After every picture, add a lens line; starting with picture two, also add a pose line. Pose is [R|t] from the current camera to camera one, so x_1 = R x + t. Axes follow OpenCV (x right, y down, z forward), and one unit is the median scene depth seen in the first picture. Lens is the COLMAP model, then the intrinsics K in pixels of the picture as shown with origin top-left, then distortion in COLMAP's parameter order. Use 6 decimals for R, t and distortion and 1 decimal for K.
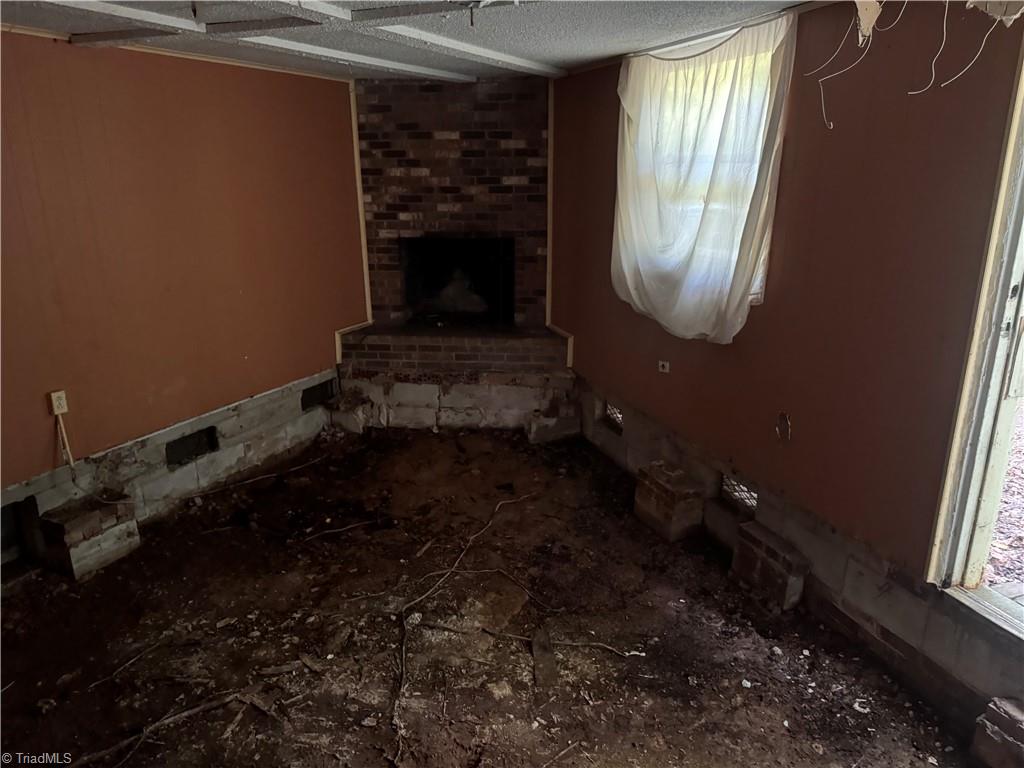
lens RADIAL K [[719.6, 0, 511.6], [0, 719.6, 387.5], [0, 0, 1]] dist [0.014039, -0.001146]
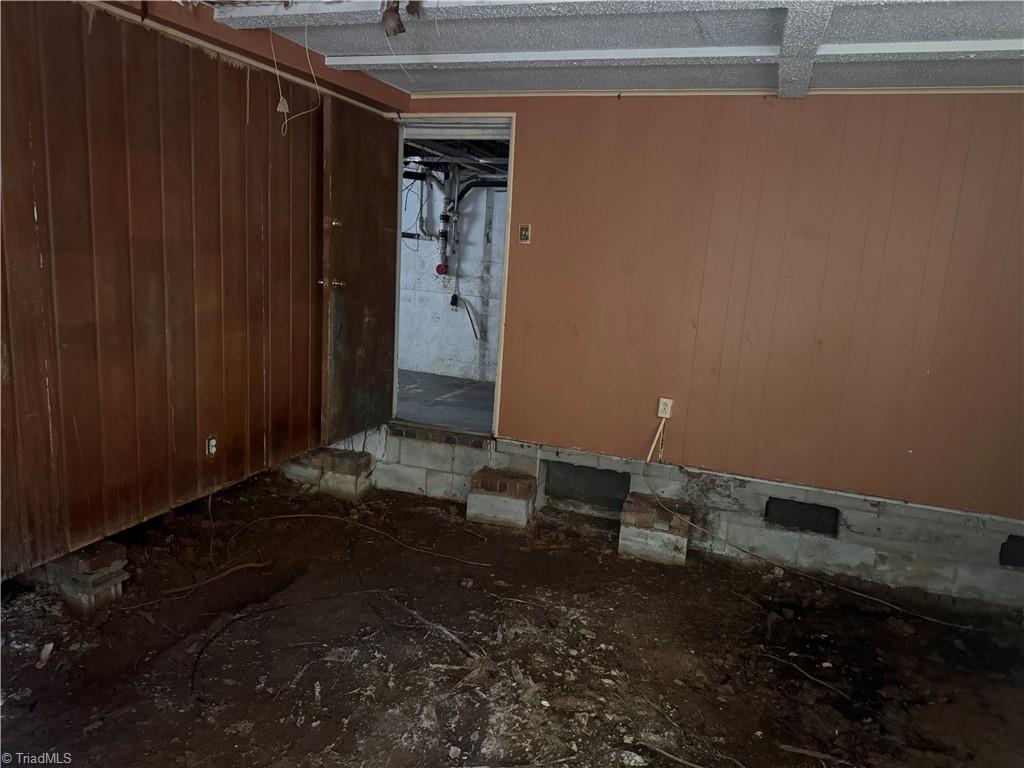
lens RADIAL K [[719.6, 0, 513.1], [0, 719.6, 377.8], [0, 0, 1]] dist [0.014039, -0.001146]
pose [[0.119142, 0.193498, -0.973840, 0.402069], [-0.349900, 0.926084, 0.141202, -0.089086], [0.929180, 0.323923, 0.178040, 0.486826]]
